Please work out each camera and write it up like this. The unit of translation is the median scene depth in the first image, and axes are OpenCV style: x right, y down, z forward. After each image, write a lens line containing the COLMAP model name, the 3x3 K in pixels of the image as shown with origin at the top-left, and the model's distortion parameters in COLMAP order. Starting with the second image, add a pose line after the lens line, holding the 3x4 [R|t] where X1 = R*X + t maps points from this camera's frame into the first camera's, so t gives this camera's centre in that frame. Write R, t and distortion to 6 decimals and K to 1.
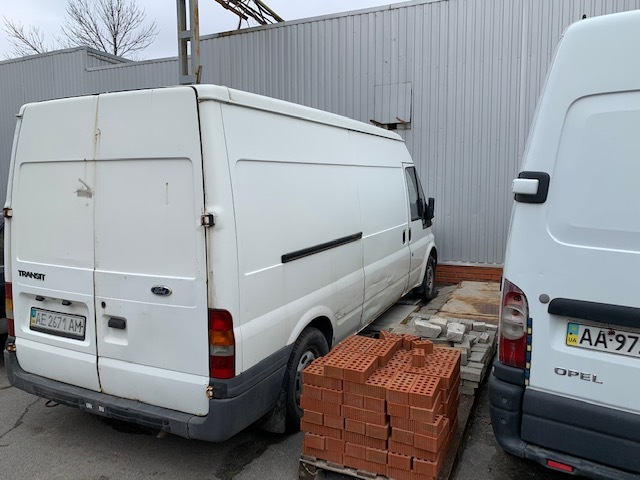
lens RADIAL K [[491.9, 0, 320.0], [0, 491.9, 240.0], [0, 0, 1]] dist [0.002074, 0.000938]
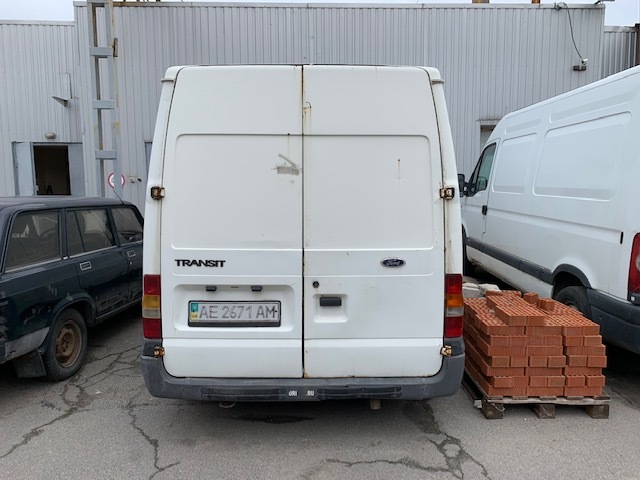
lens RADIAL K [[482.9, 0, 320.0], [0, 482.9, 240.0], [0, 0, 1]] dist [0.110357, -0.217197]
pose [[0.896084, -0.050516, 0.441001, -0.837673], [0.047432, 0.998712, 0.018022, 0.026381], [-0.441343, 0.004768, 0.897326, 0.132467]]
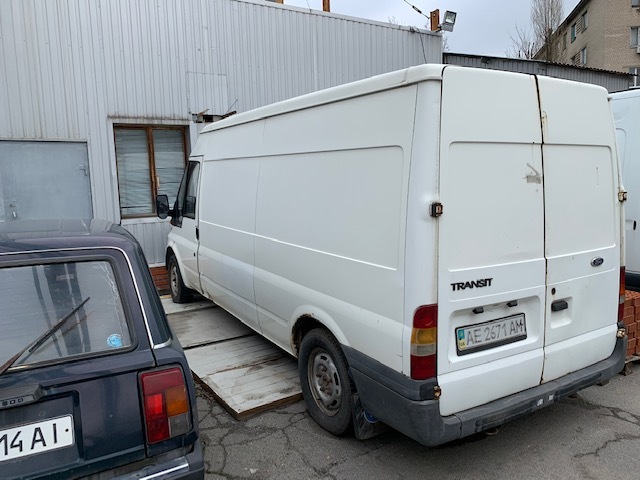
lens RADIAL K [[491.9, 0, 320.0], [0, 491.9, 240.0], [0, 0, 1]] dist [0.002074, 0.000938]
pose [[0.553853, -0.113832, 0.824796, -1.481046], [0.114837, 0.991587, 0.059738, -0.081865], [-0.824657, 0.061631, 0.562266, 0.811213]]
